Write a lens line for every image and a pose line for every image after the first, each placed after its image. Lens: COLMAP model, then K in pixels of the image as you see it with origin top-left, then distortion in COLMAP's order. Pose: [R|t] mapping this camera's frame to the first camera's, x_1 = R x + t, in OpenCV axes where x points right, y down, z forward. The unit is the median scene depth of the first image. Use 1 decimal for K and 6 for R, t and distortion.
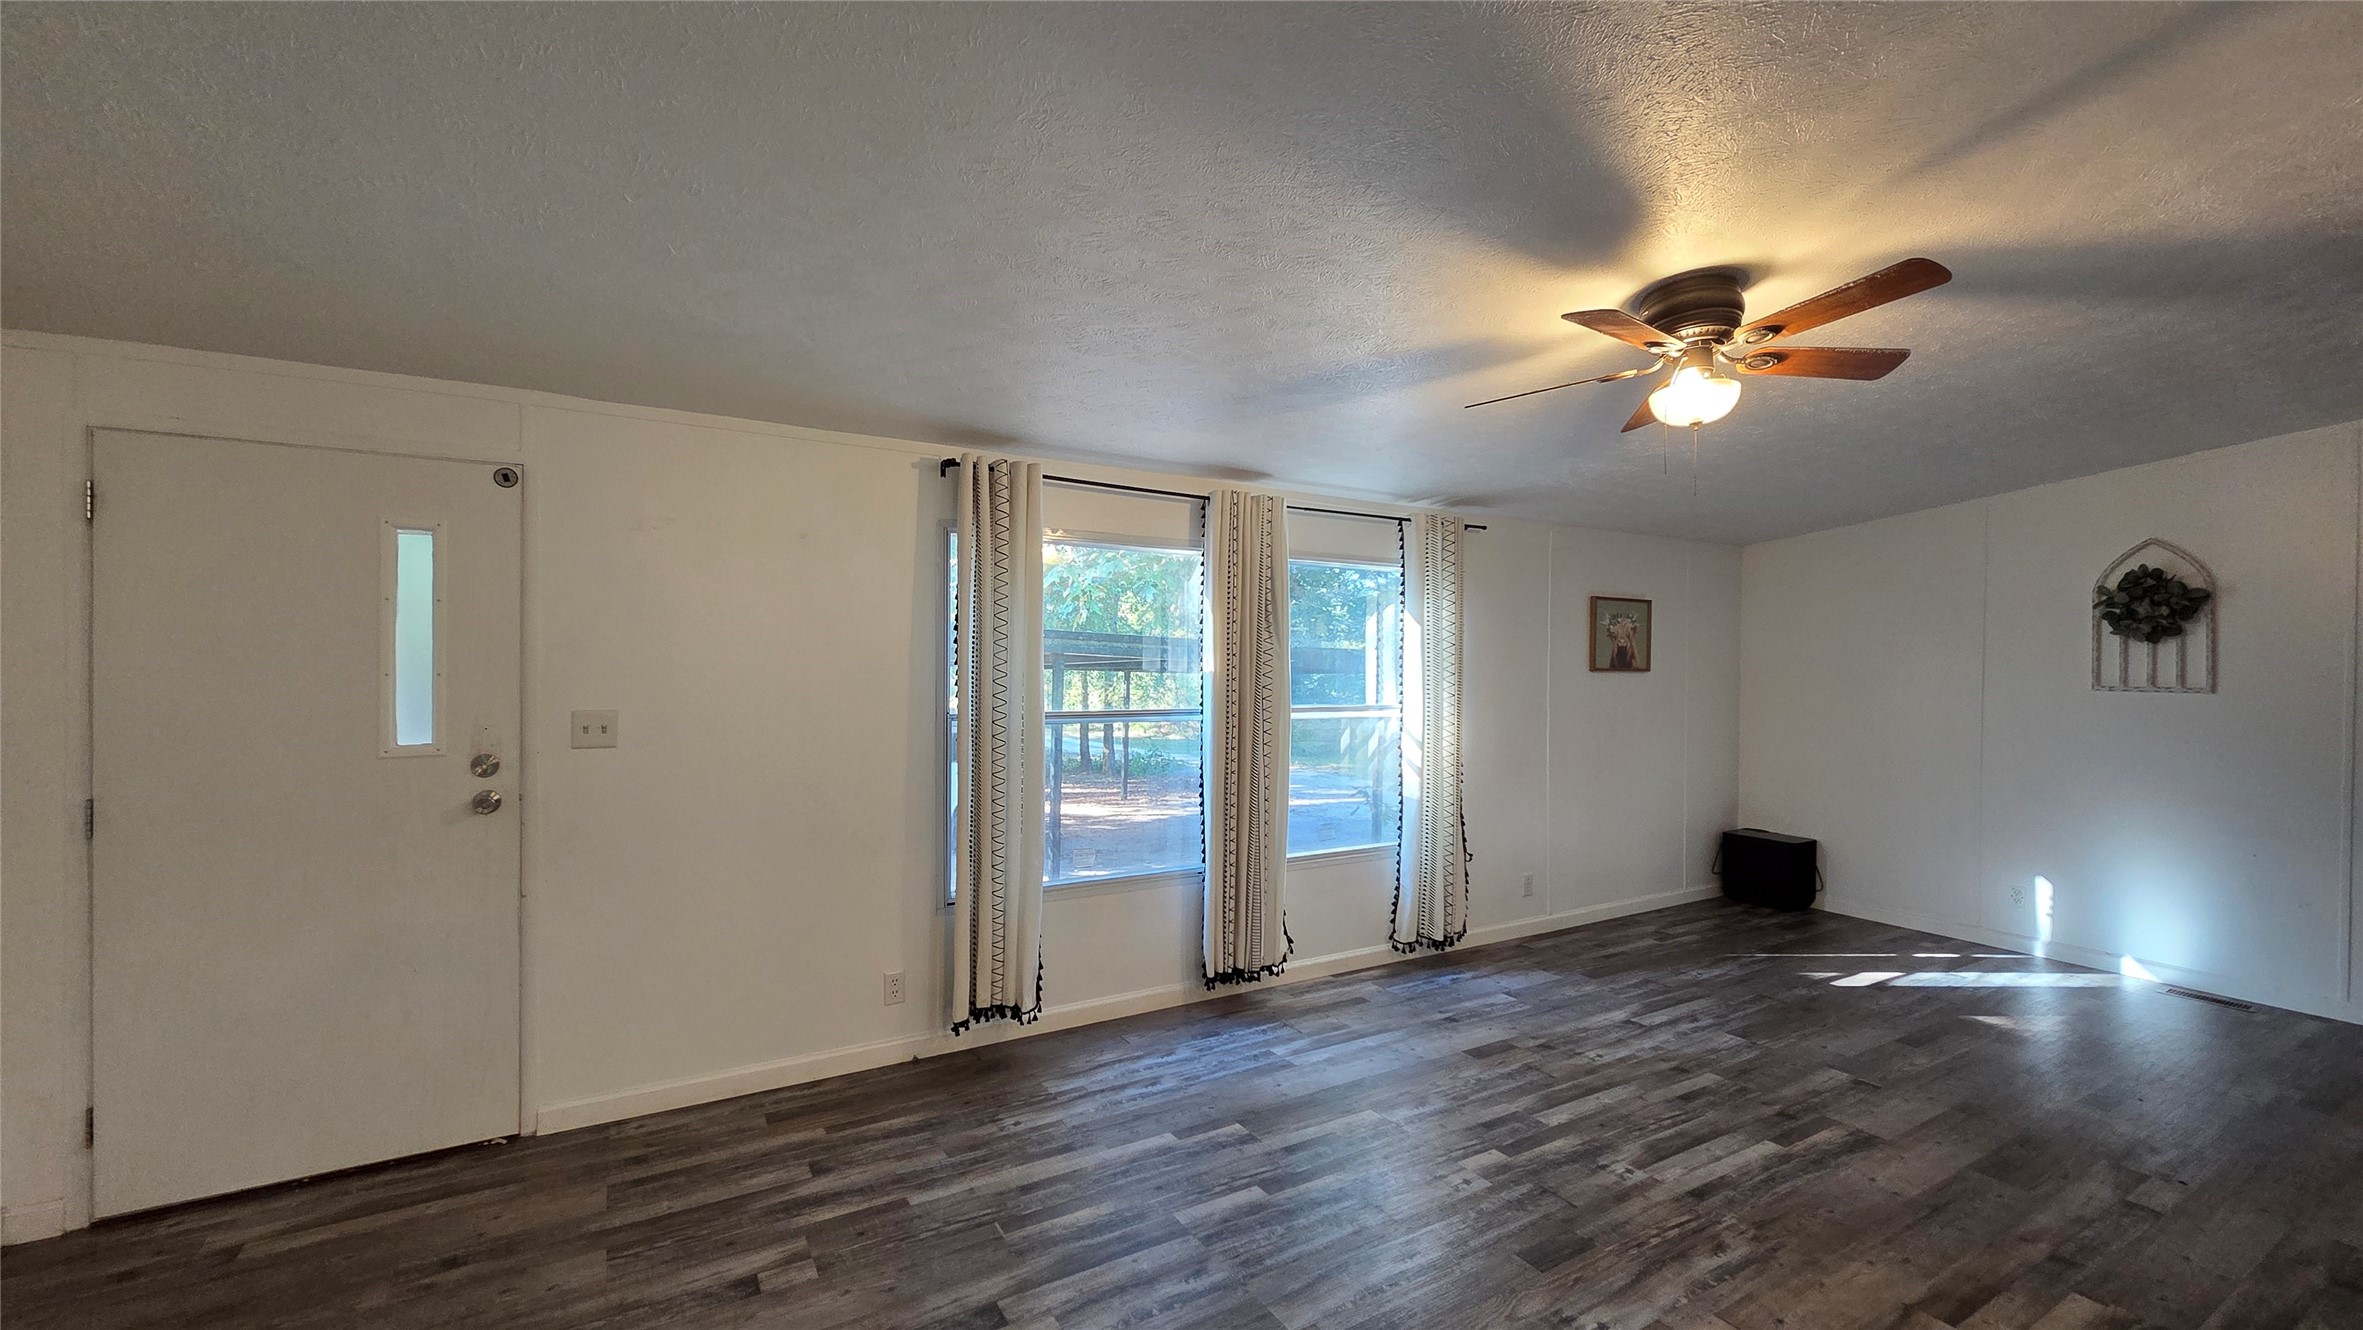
lens RADIAL K [[971.9, 0, 1187.6], [0, 971.9, 658.4], [0, 0, 1]] dist [0.003275, -0.000046]
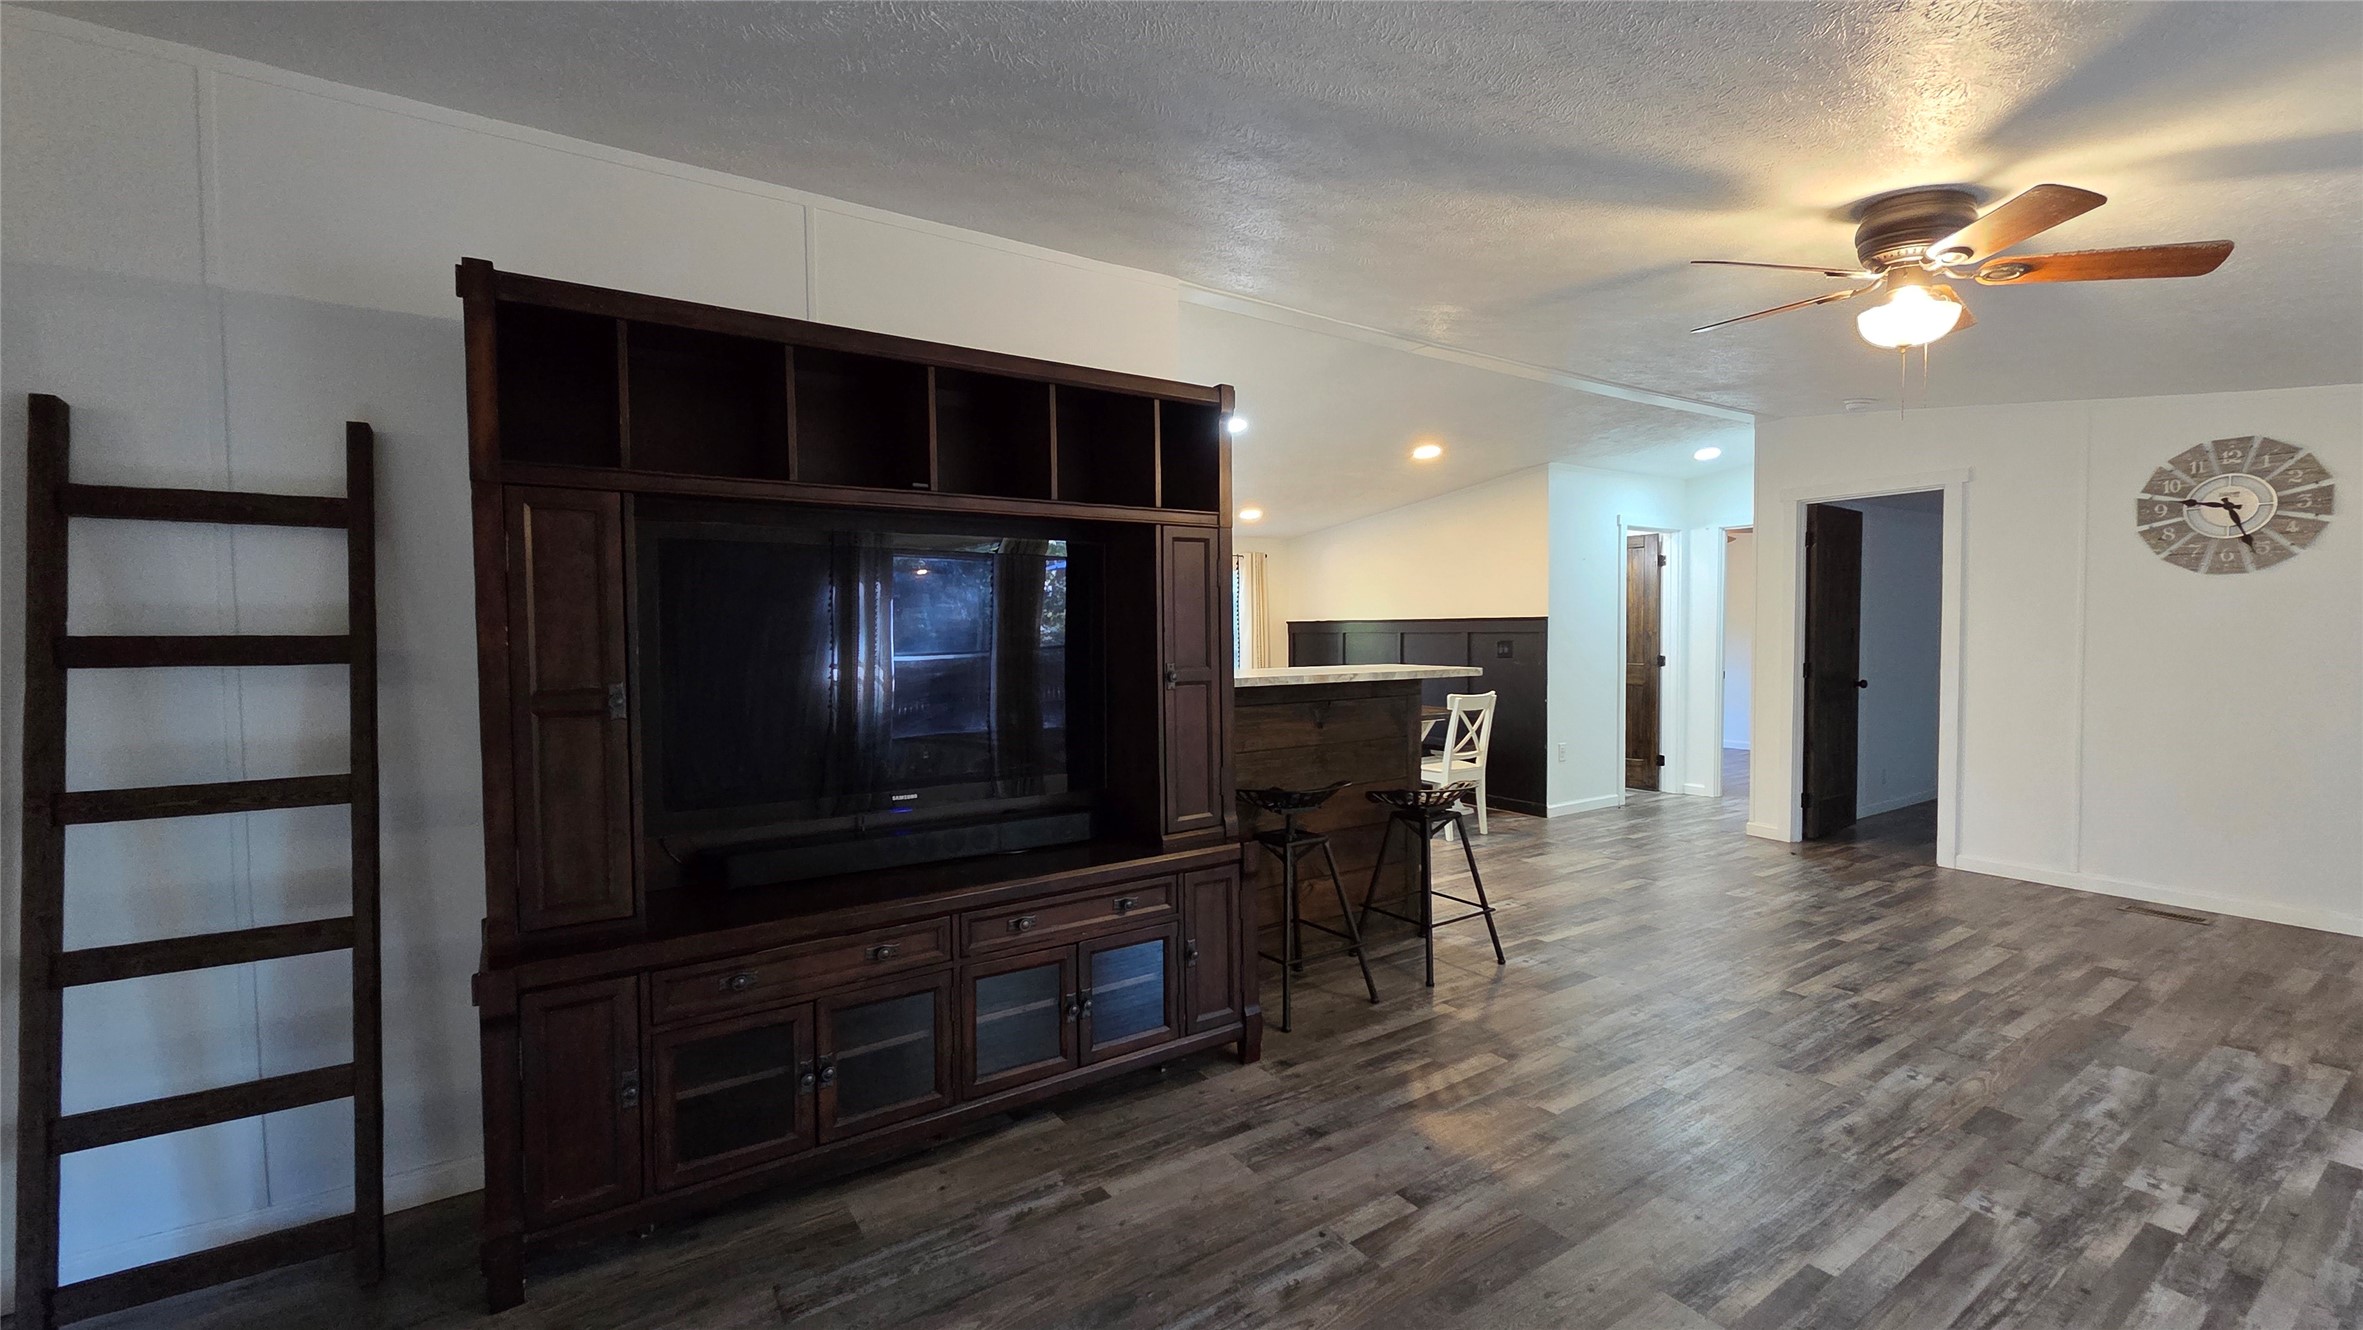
lens RADIAL K [[966.7, 0, 1194.5], [0, 966.7, 659.6], [0, 0, 1]] dist [0.001649, 0.000147]
pose [[-0.998667, -0.002006, -0.051583, 1.120880], [-0.003656, 0.999484, 0.031916, 0.040817], [0.051493, 0.032062, -0.998159, 1.701806]]
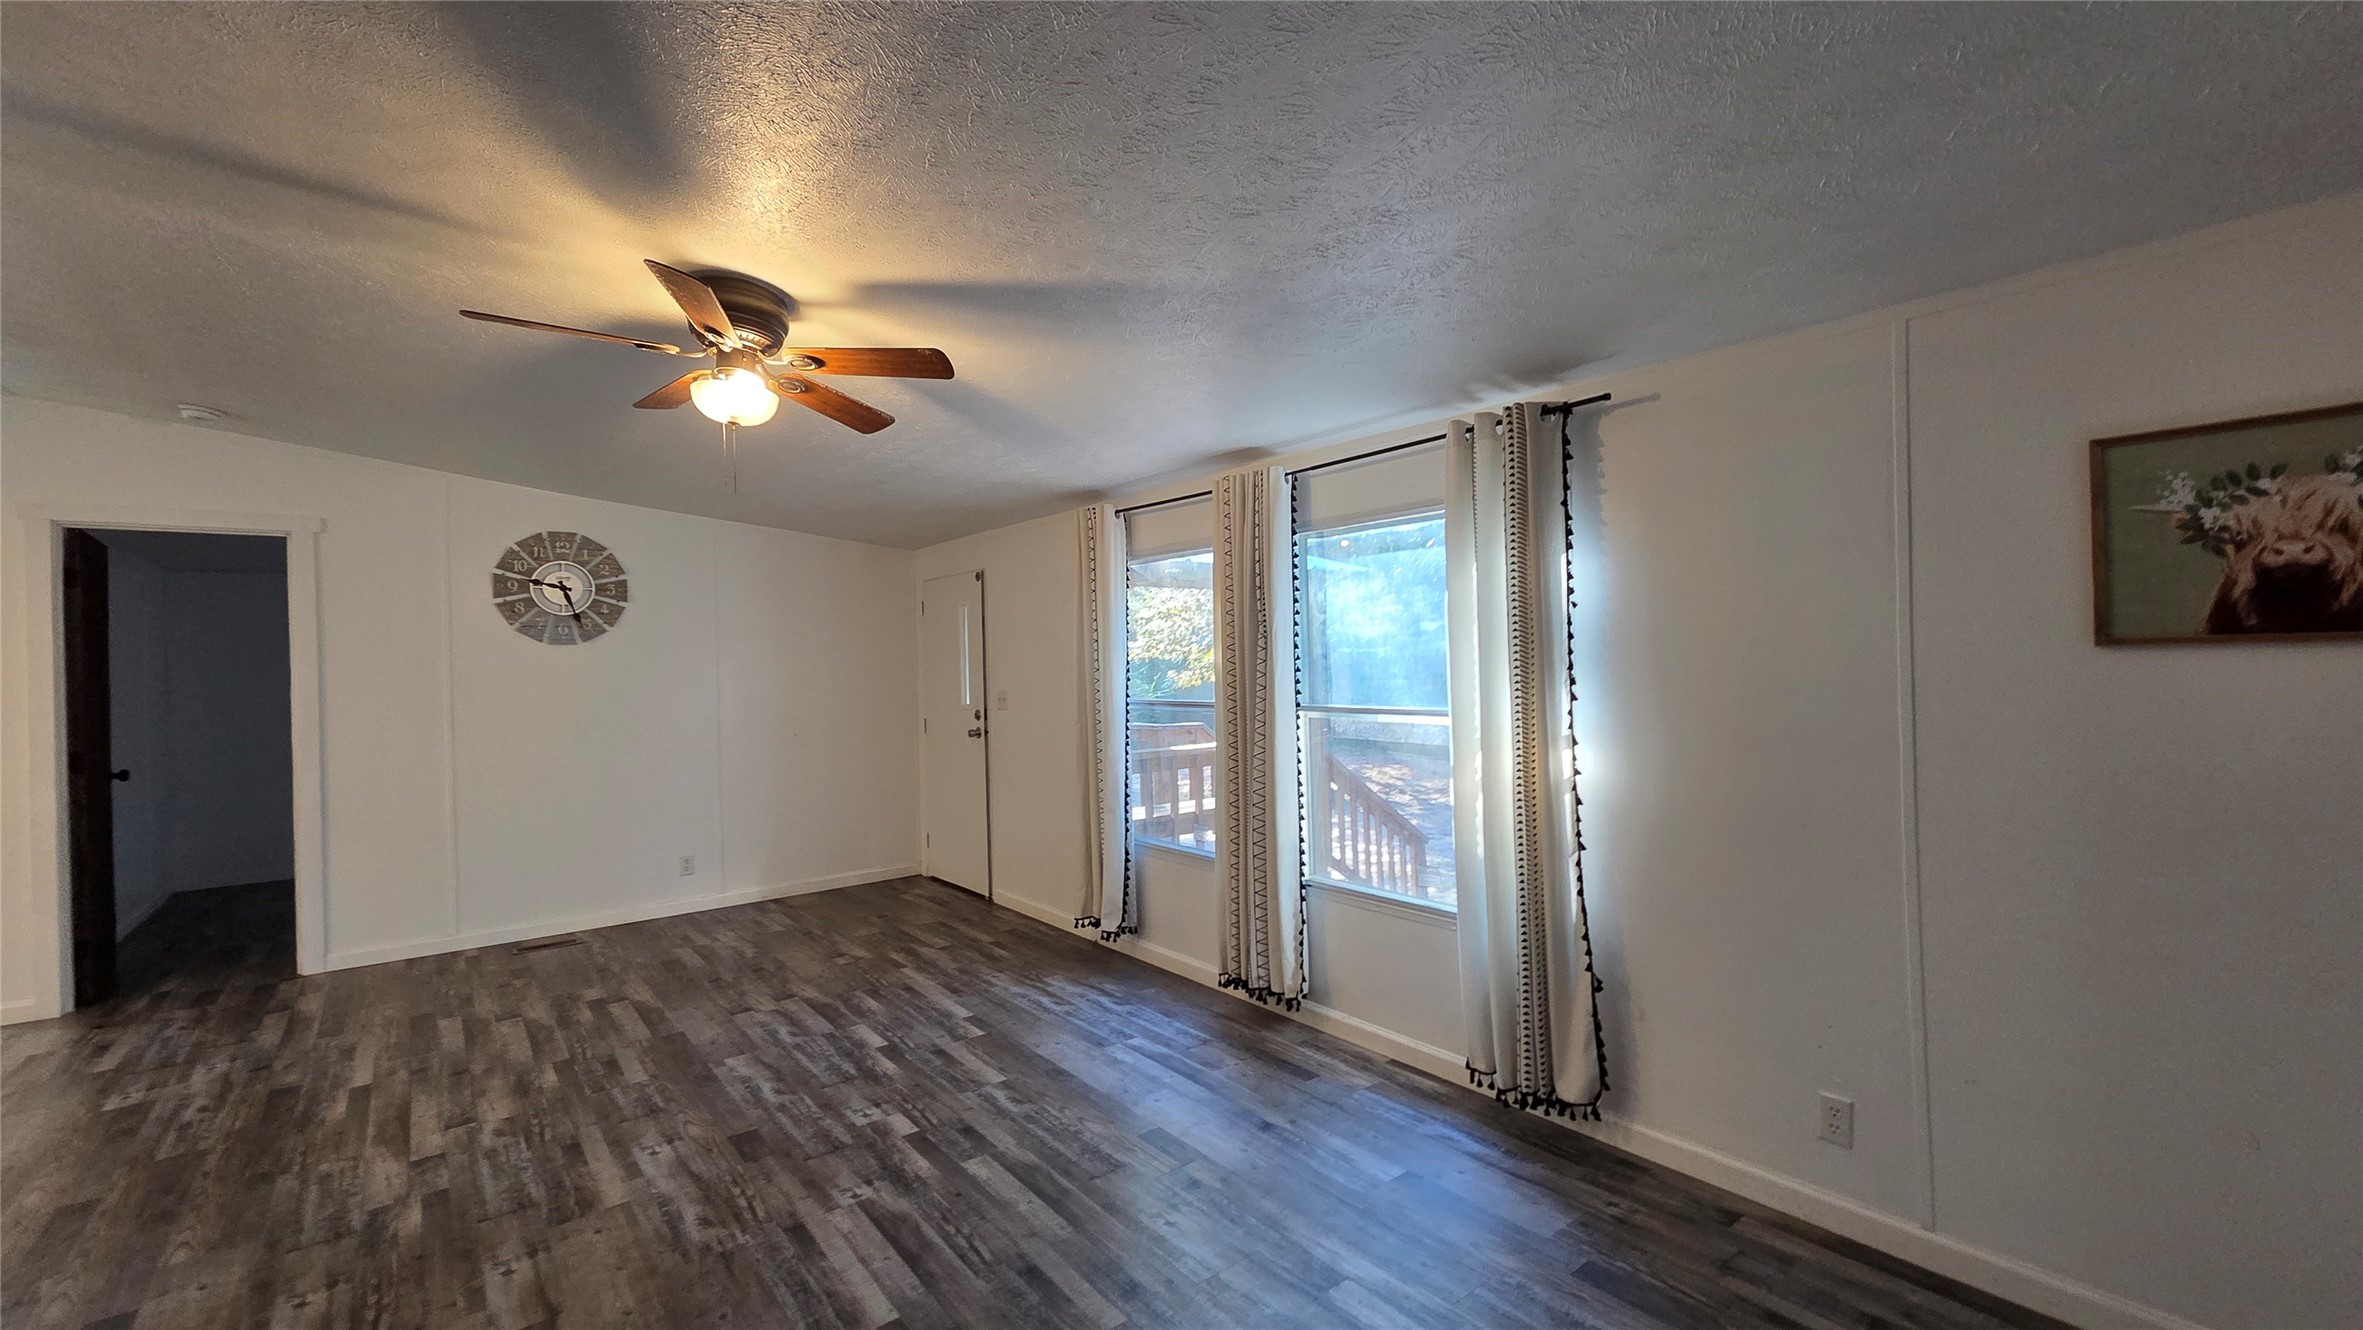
lens RADIAL K [[966.7, 0, 1194.5], [0, 966.7, 659.6], [0, 0, 1]] dist [0.001649, 0.000147]
pose [[0.133186, -0.015465, -0.990970, 1.383319], [0.023651, 0.999643, -0.012422, 0.026631], [0.990809, -0.021783, 0.133505, 1.169590]]
